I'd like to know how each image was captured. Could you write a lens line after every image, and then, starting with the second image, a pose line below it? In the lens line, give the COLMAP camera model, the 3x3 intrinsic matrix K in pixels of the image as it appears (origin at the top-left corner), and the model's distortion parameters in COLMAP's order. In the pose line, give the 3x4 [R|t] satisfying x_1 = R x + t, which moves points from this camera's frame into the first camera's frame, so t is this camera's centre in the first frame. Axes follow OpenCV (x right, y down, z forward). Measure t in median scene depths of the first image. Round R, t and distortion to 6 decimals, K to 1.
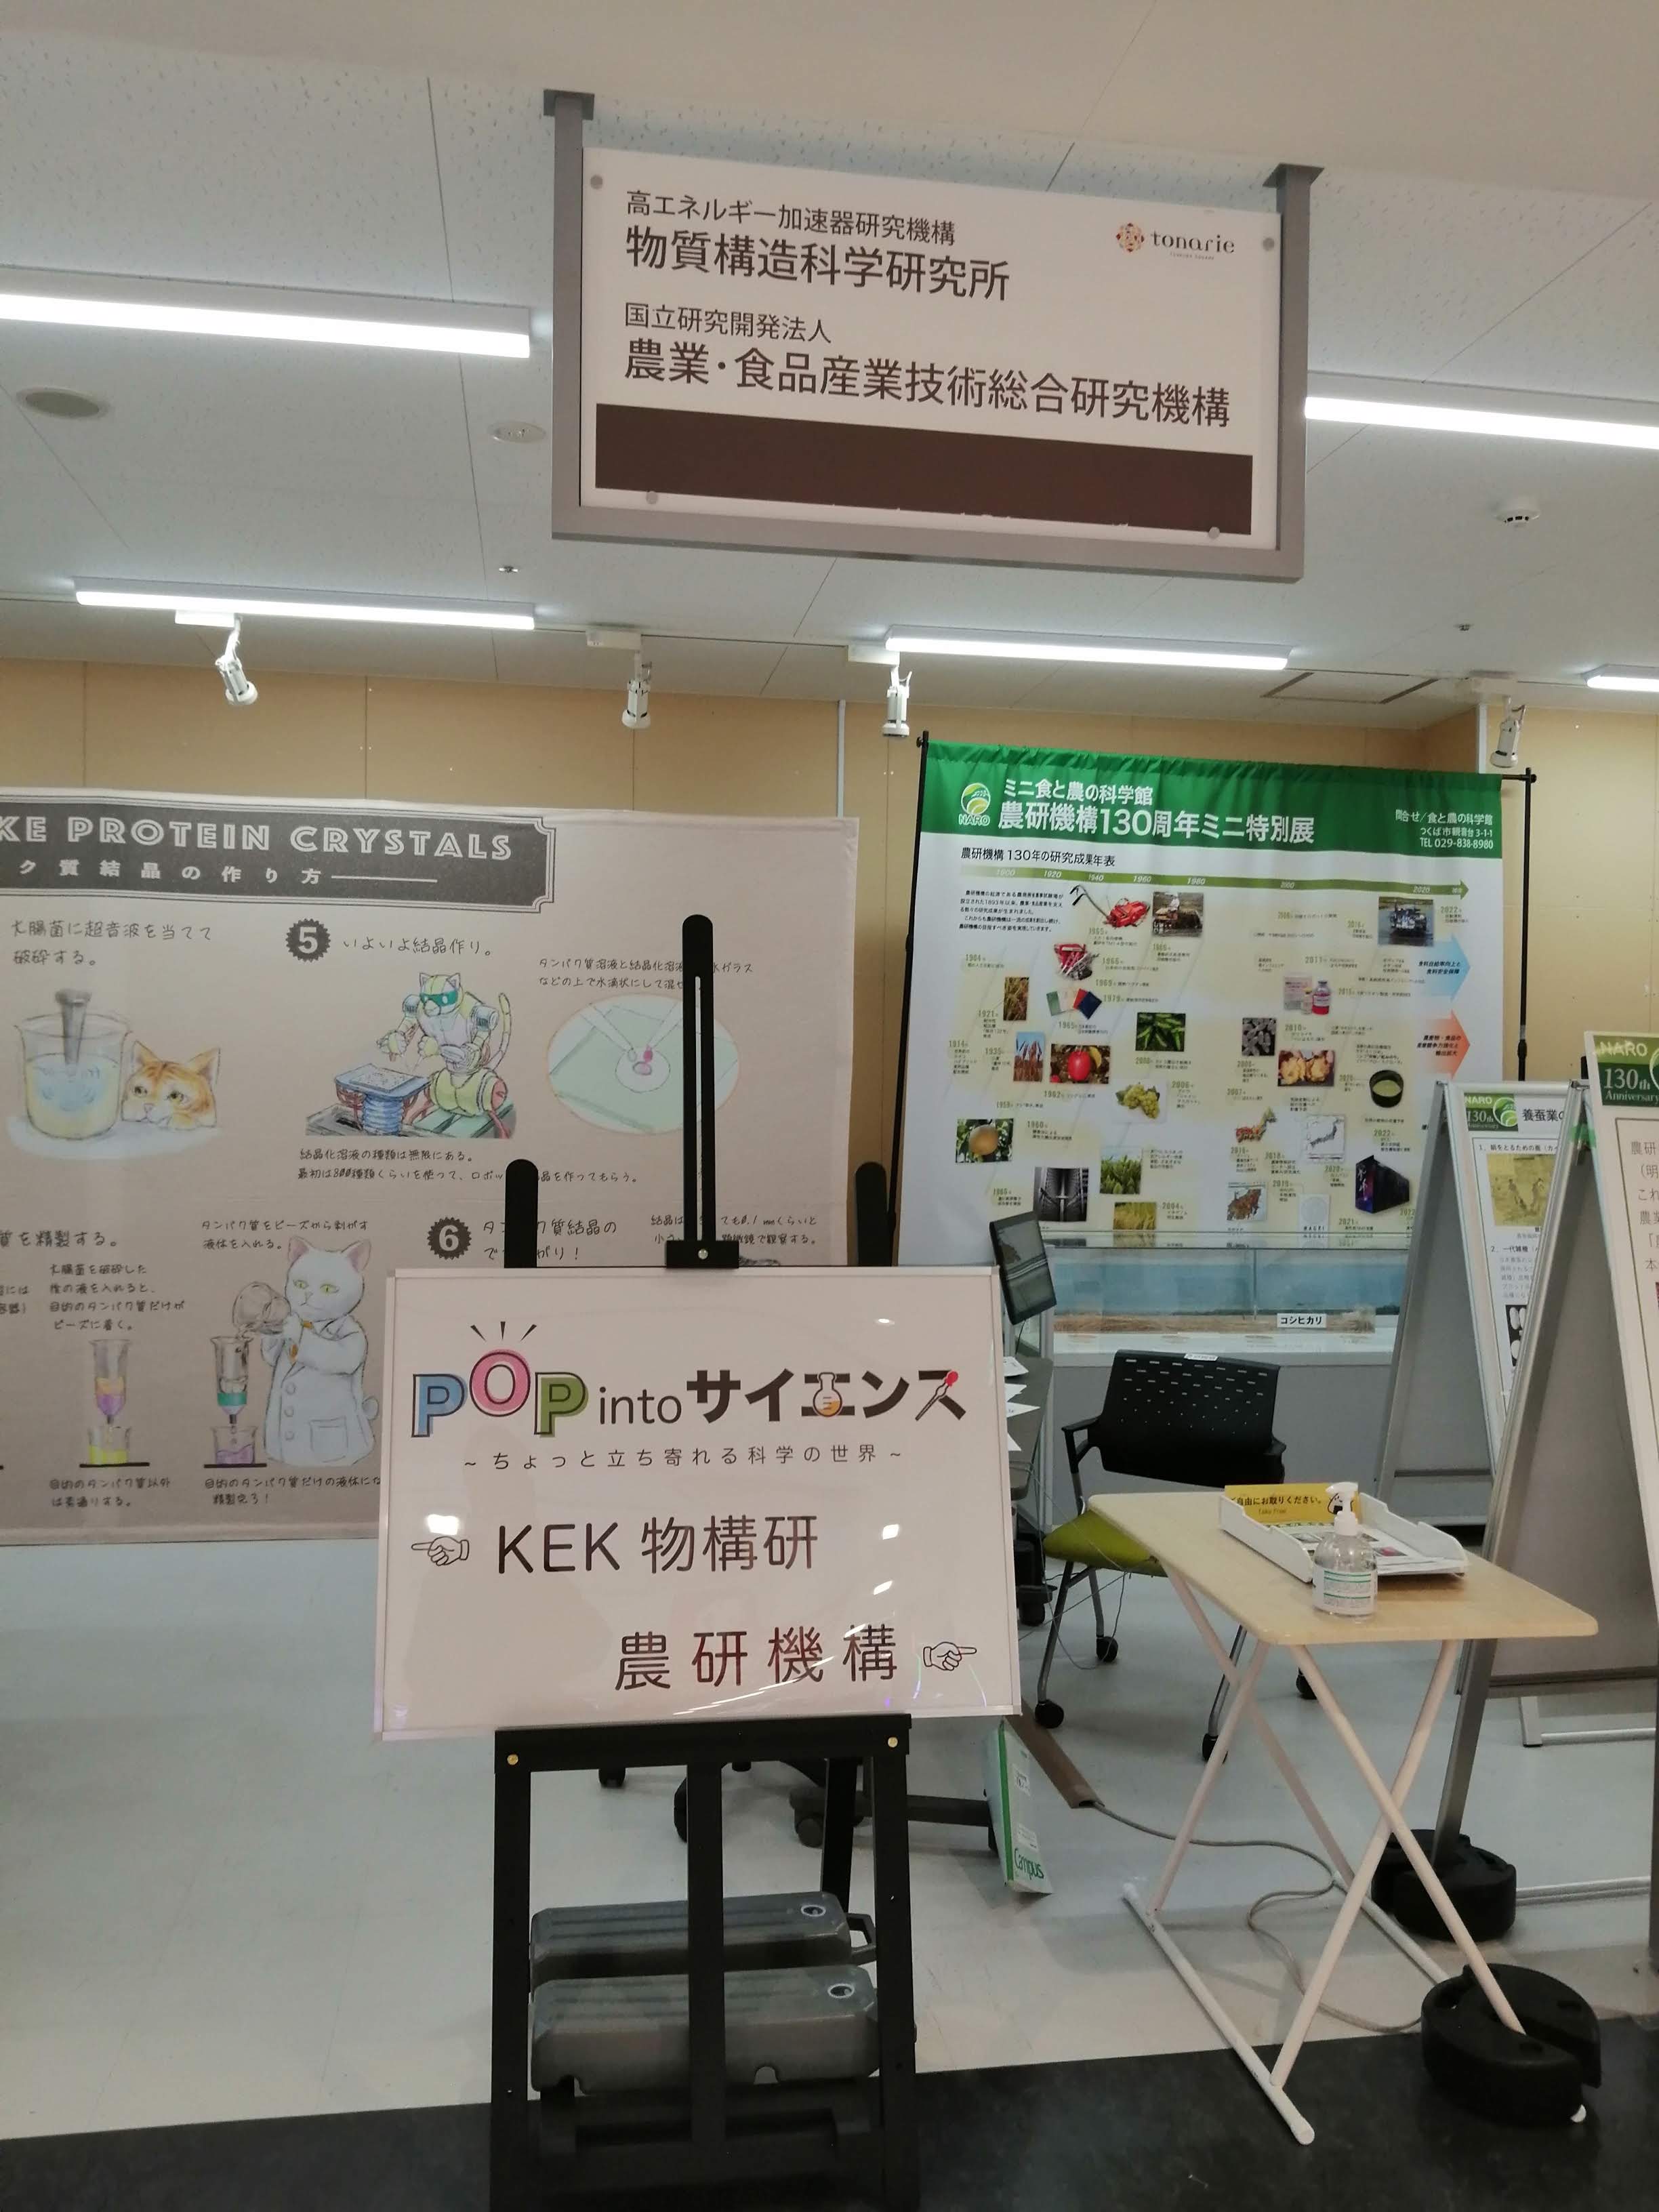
lens RADIAL K [[1668.2, 0, 776.7], [0, 1668.2, 1140.6], [0, 0, 1]] dist [0.066822, -0.081506]
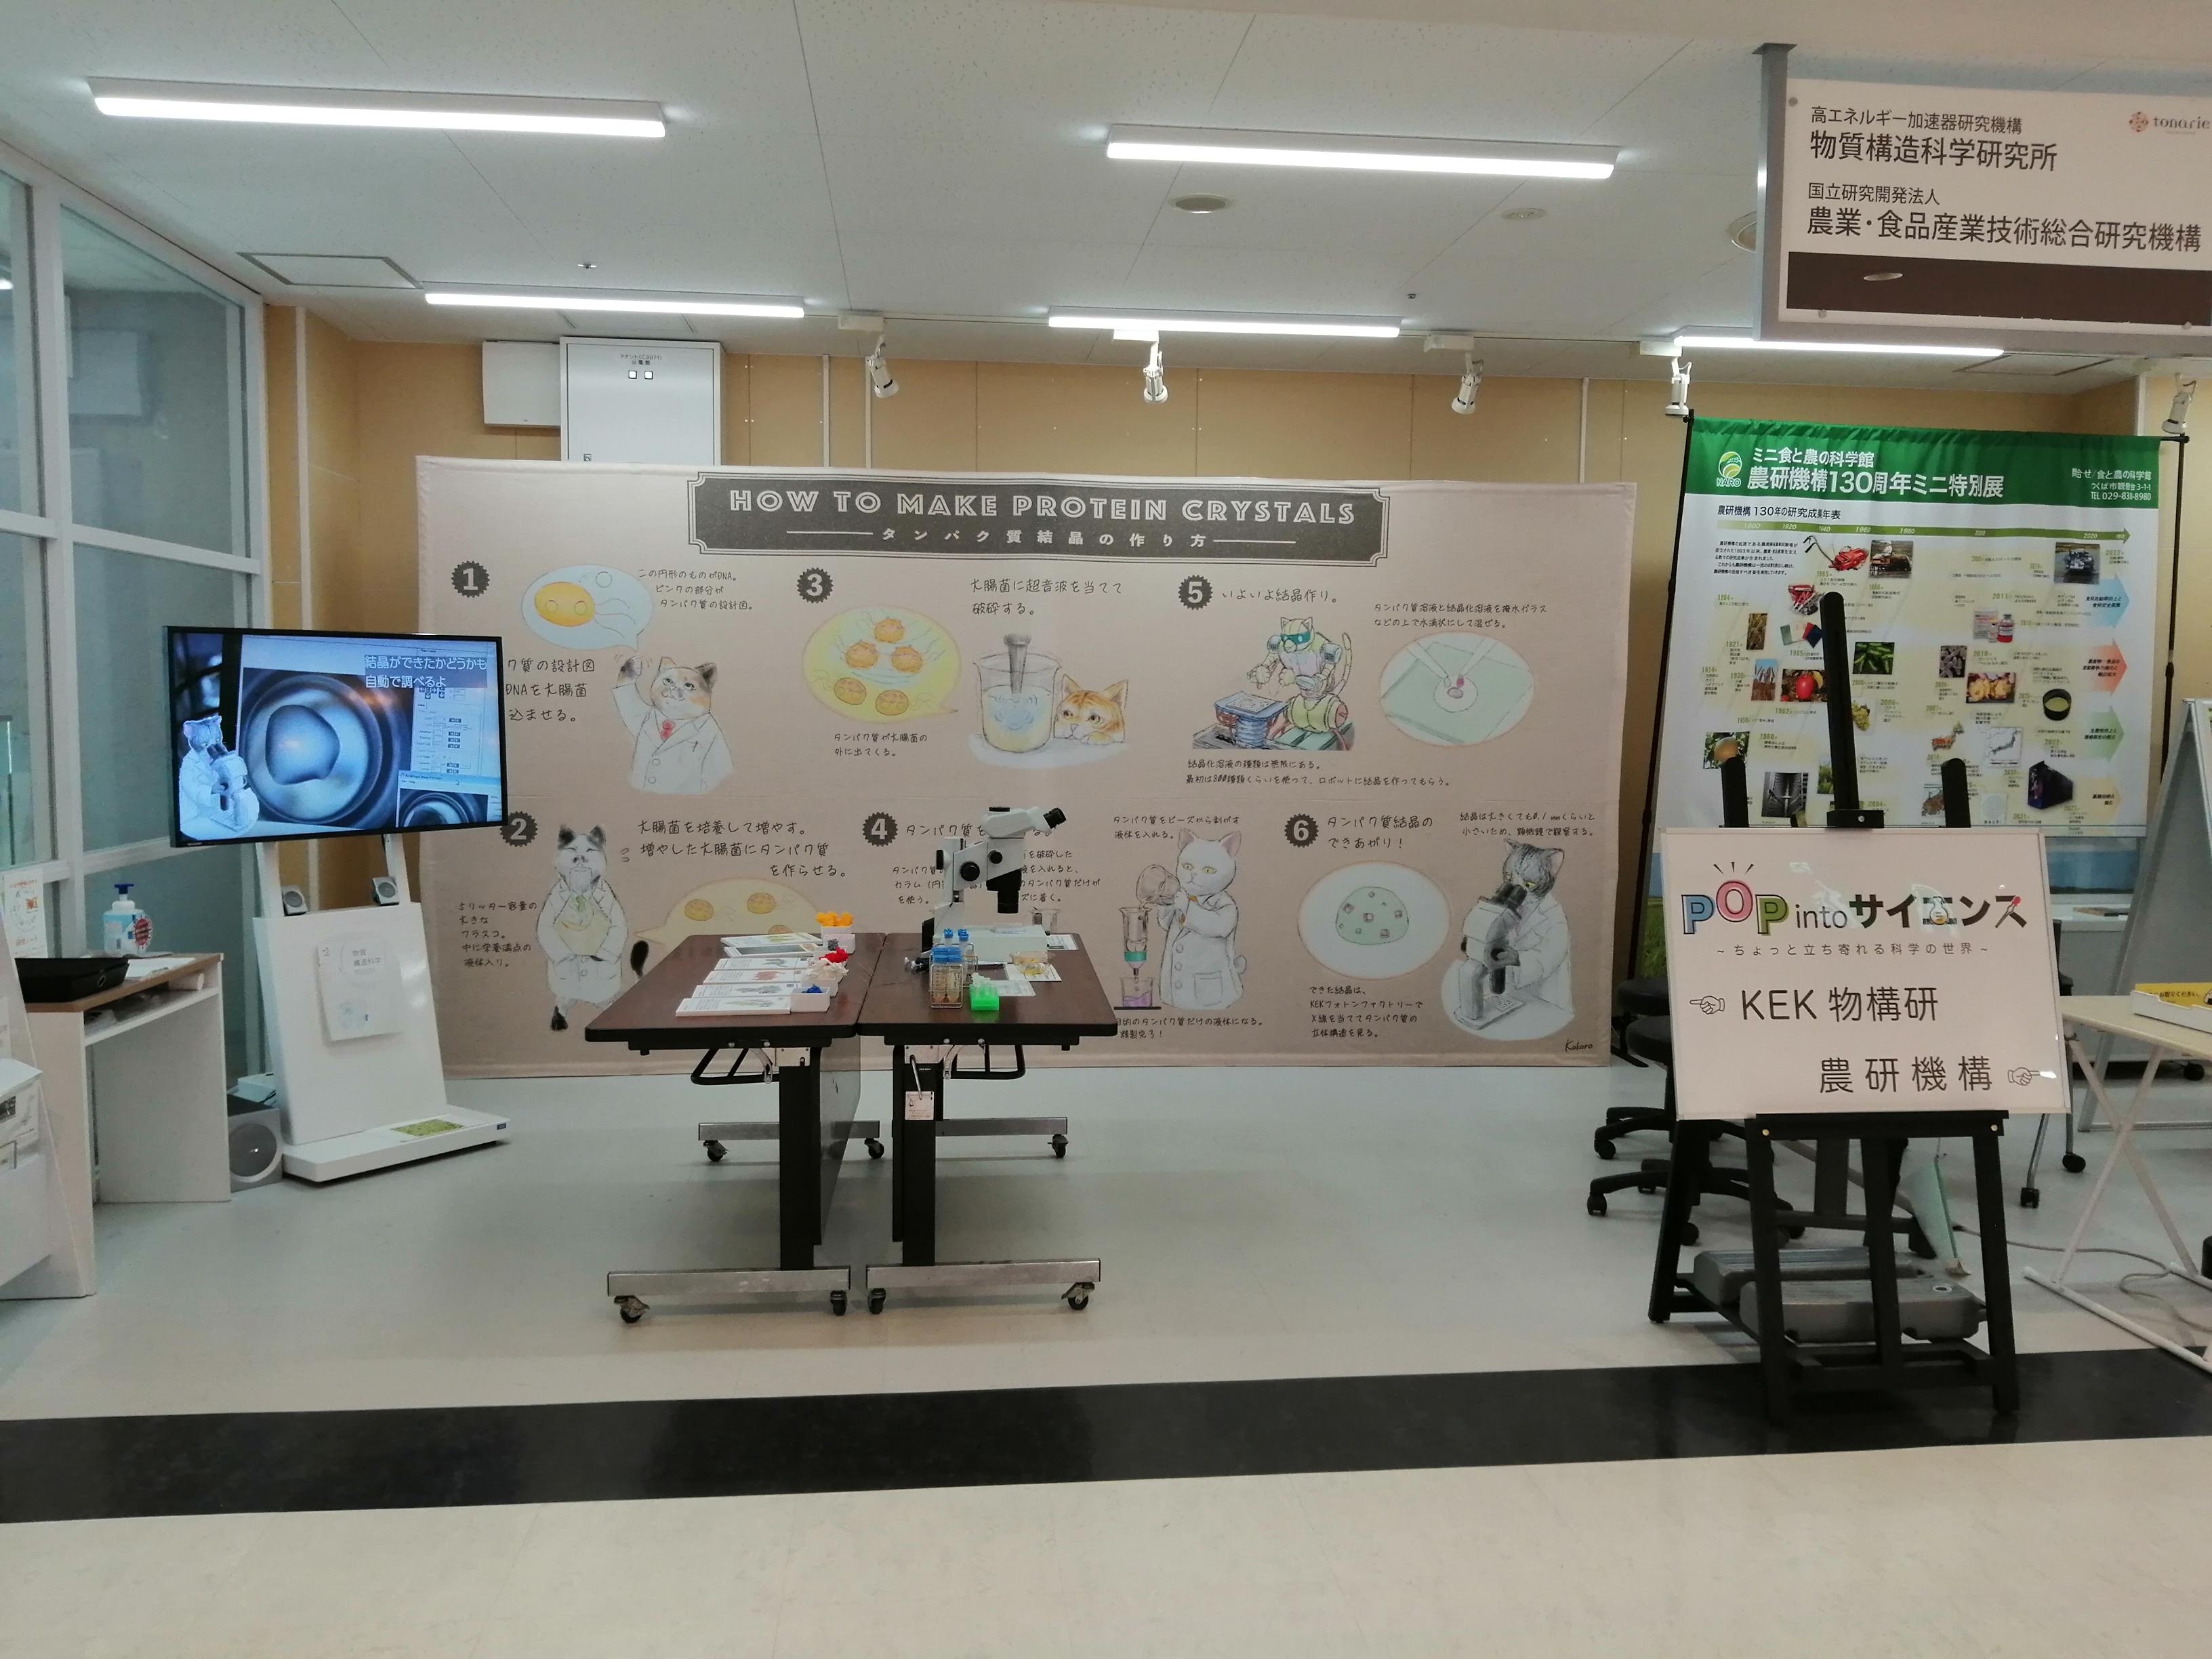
lens RADIAL K [[1668.2, 0, 1084.2], [0, 1668.2, 860.5], [0, 0, 1]] dist [0.066822, -0.081506]
pose [[0.999126, -0.001397, -0.041778, -0.311152], [0.003953, 0.998119, 0.061180, 0.003800], [0.041614, -0.061292, 0.997252, -0.258910]]
